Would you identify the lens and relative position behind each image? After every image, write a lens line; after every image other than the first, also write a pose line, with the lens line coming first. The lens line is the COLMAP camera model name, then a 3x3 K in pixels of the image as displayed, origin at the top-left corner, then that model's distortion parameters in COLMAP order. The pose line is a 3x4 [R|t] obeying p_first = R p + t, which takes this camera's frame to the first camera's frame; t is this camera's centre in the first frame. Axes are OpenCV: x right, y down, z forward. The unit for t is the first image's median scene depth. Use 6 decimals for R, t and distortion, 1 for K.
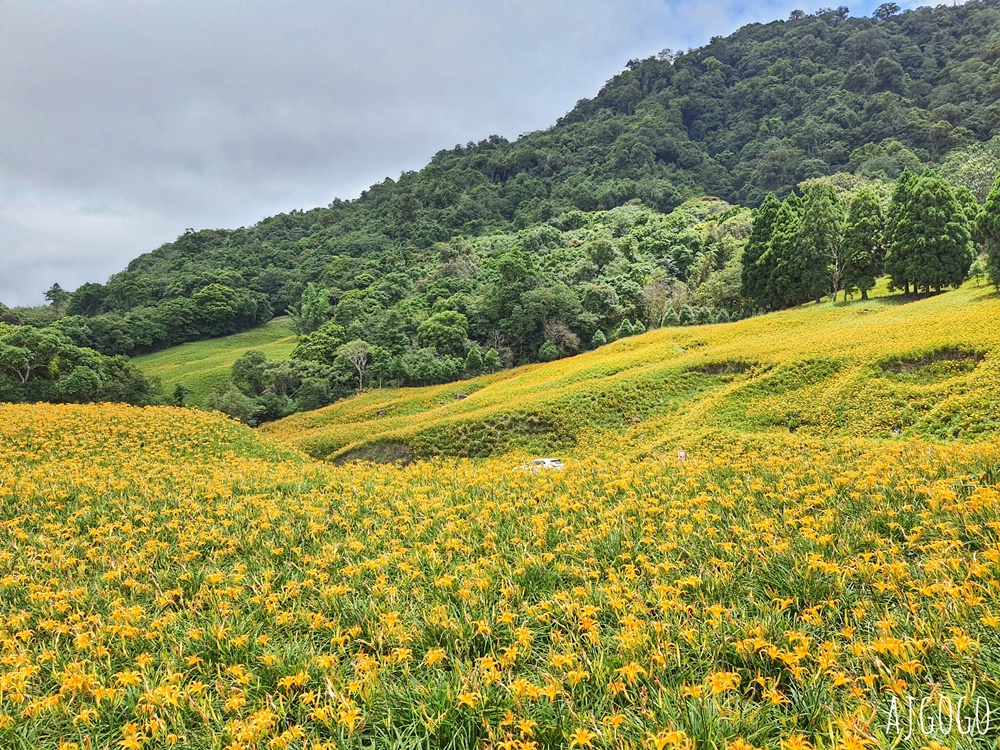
lens RADIAL K [[796.4, 0, 496.2], [0, 796.4, 378.6], [0, 0, 1]] dist [0.063373, -0.096284]
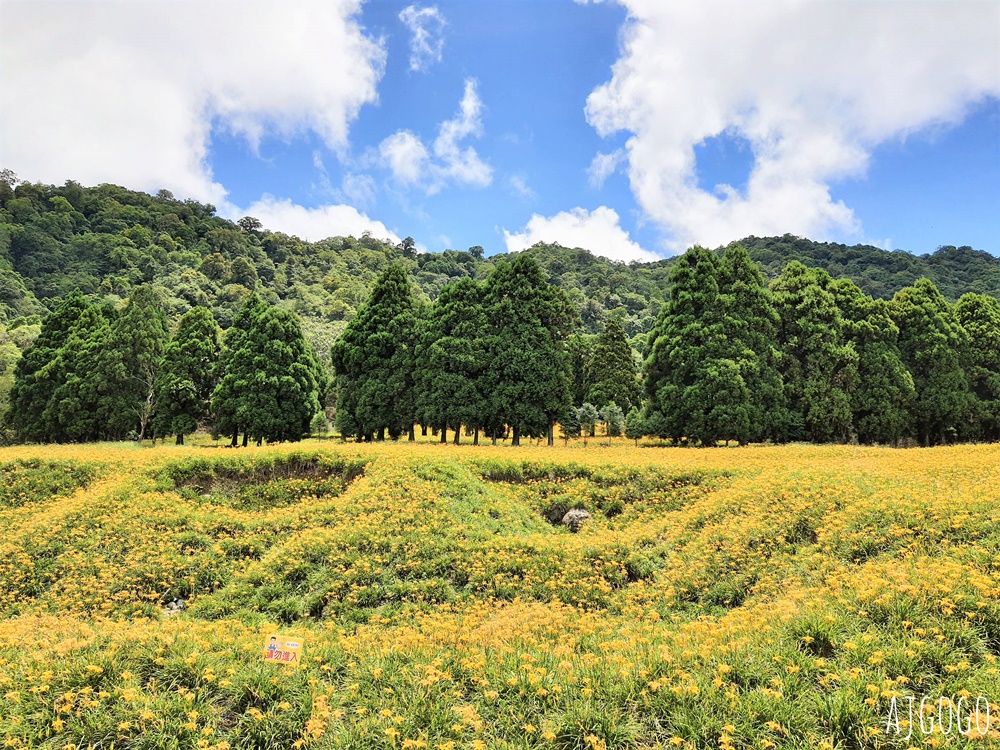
lens RADIAL K [[796.4, 0, 501.9], [0, 796.4, 376.6], [0, 0, 1]] dist [0.063373, -0.096284]
pose [[0.691441, 0.235013, 0.683139, 0.149279], [-0.053126, 0.959589, -0.276346, 0.027342], [-0.720477, 0.154784, 0.675984, 0.286968]]
